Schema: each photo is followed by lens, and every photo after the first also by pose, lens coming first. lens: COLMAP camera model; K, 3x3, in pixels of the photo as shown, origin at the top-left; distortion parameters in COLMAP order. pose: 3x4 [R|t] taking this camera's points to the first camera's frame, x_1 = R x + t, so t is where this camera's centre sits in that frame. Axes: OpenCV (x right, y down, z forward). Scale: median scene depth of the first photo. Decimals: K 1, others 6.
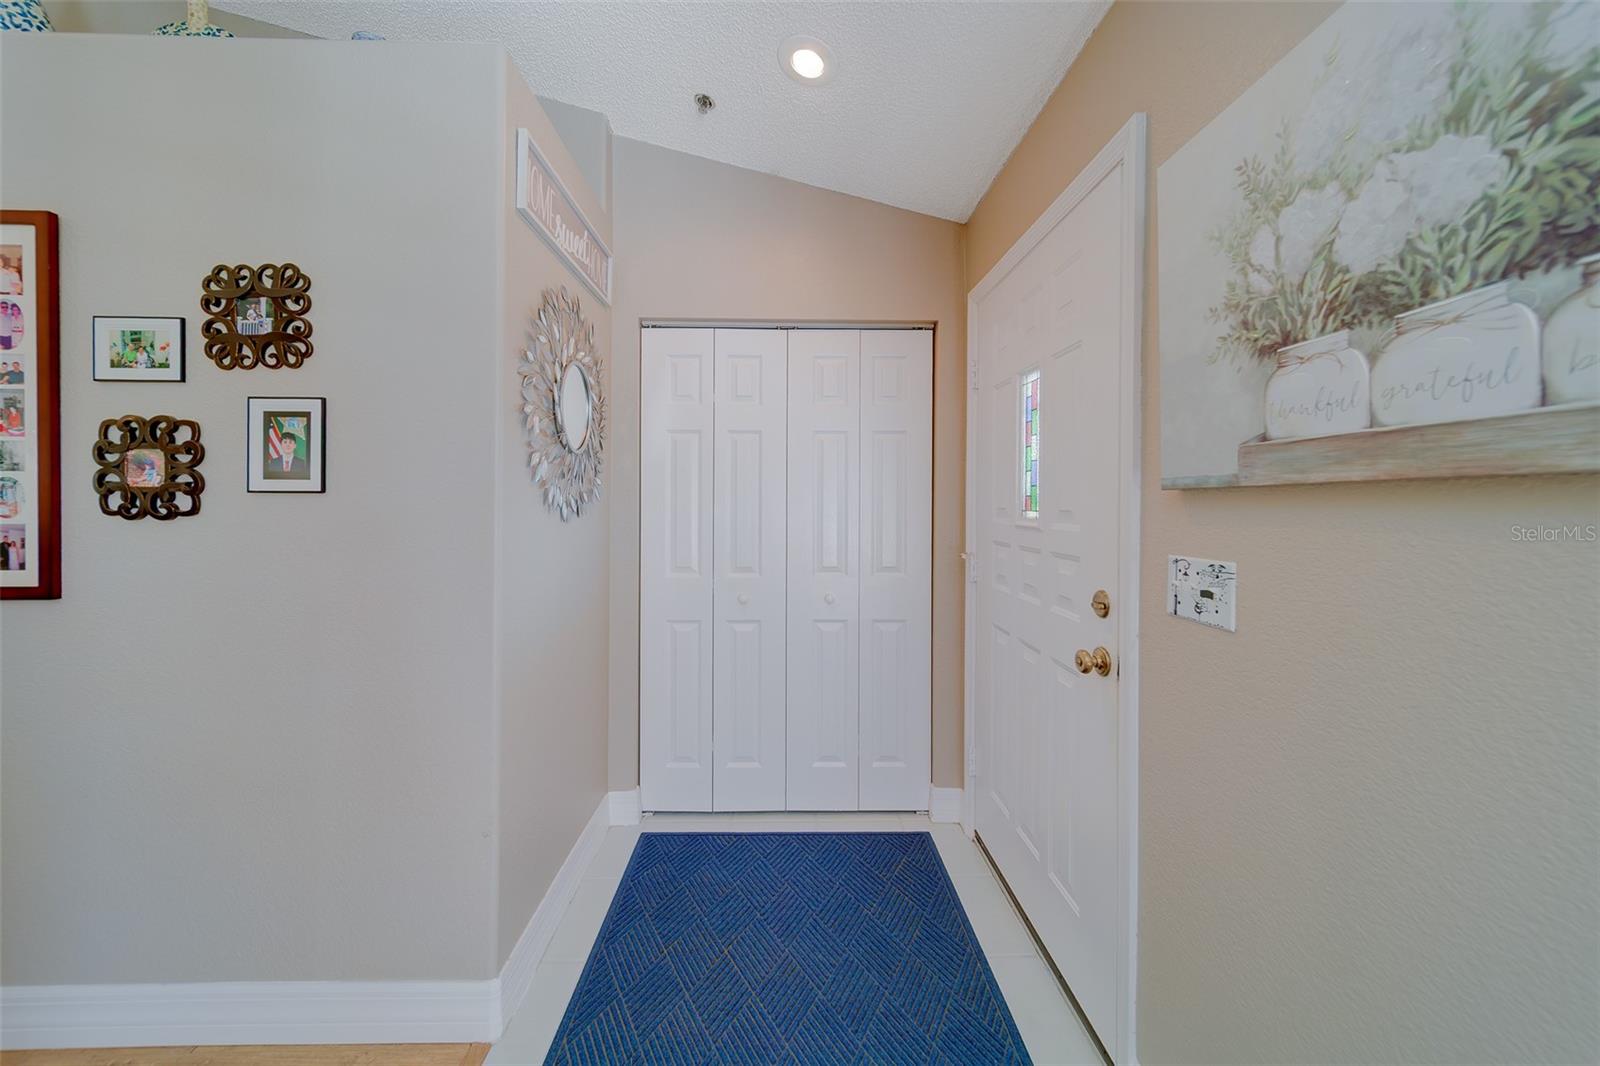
lens RADIAL K [[561.9, 0, 805.8], [0, 561.9, 492.3], [0, 0, 1]] dist [0.010503, -0.000016]
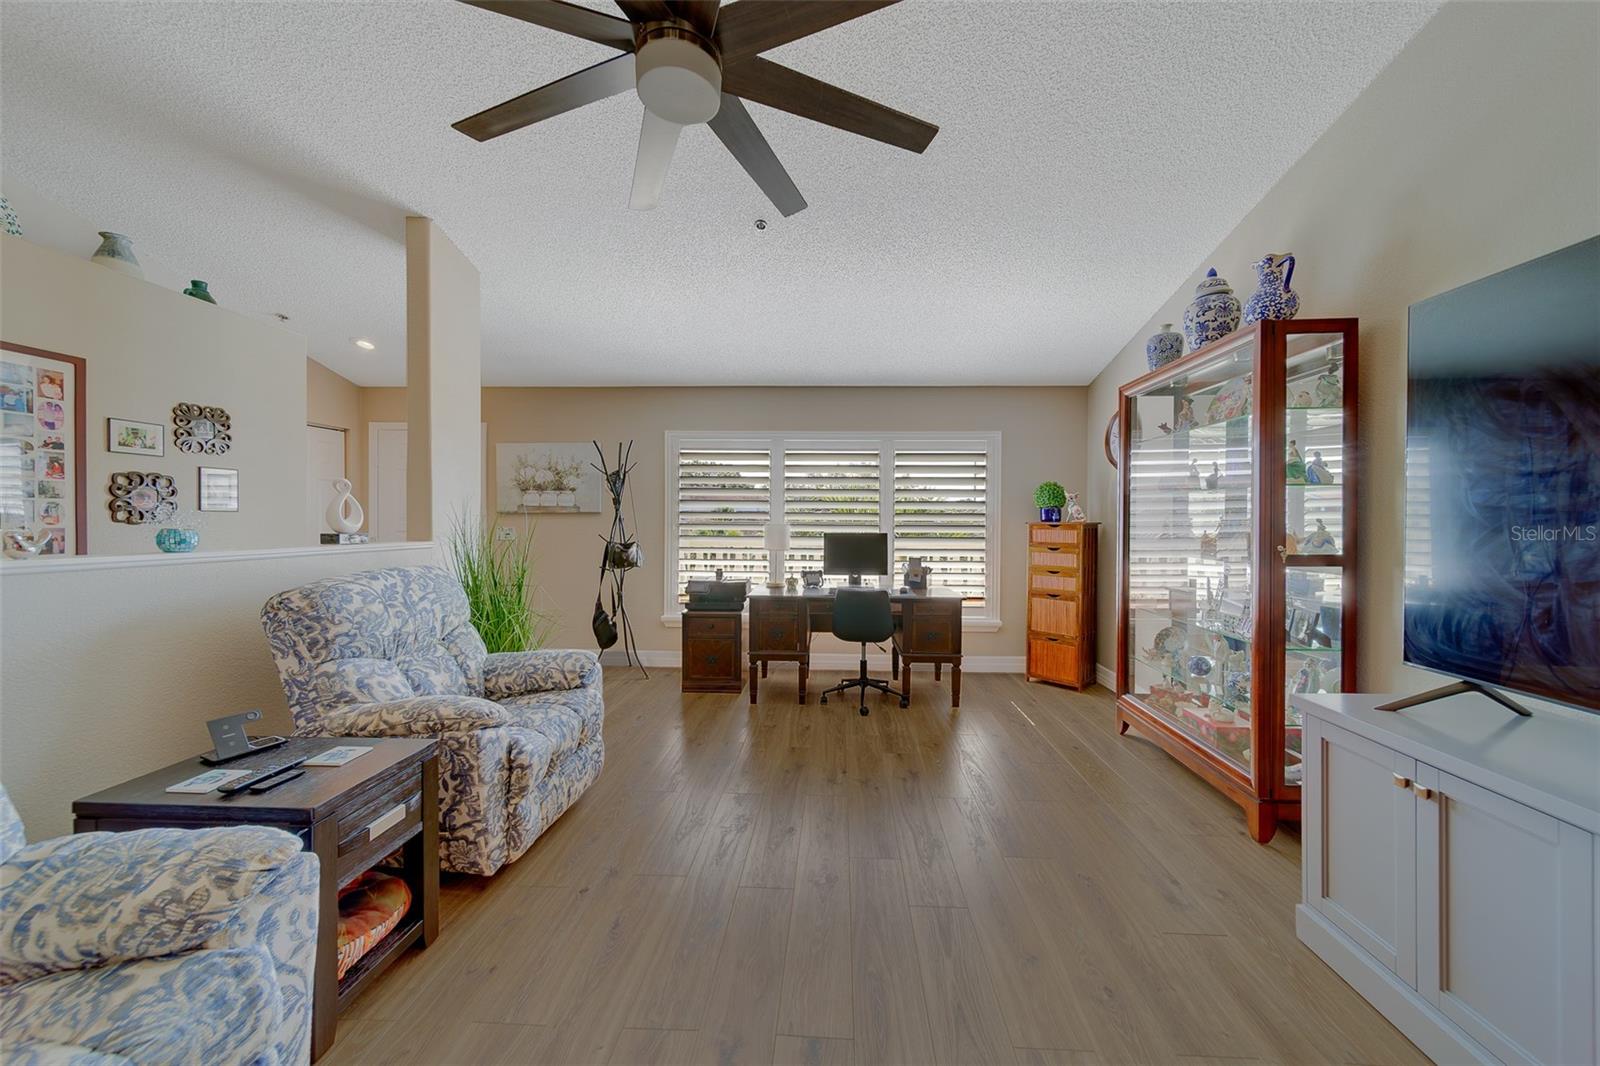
lens RADIAL K [[561.9, 0, 799.4], [0, 561.9, 524.8], [0, 0, 1]] dist [0.010503, -0.000016]
pose [[0.080177, -0.015466, 0.996661, -2.946870], [-0.015700, 0.999736, 0.016777, -0.020962], [-0.996657, -0.016993, 0.079913, -1.436990]]
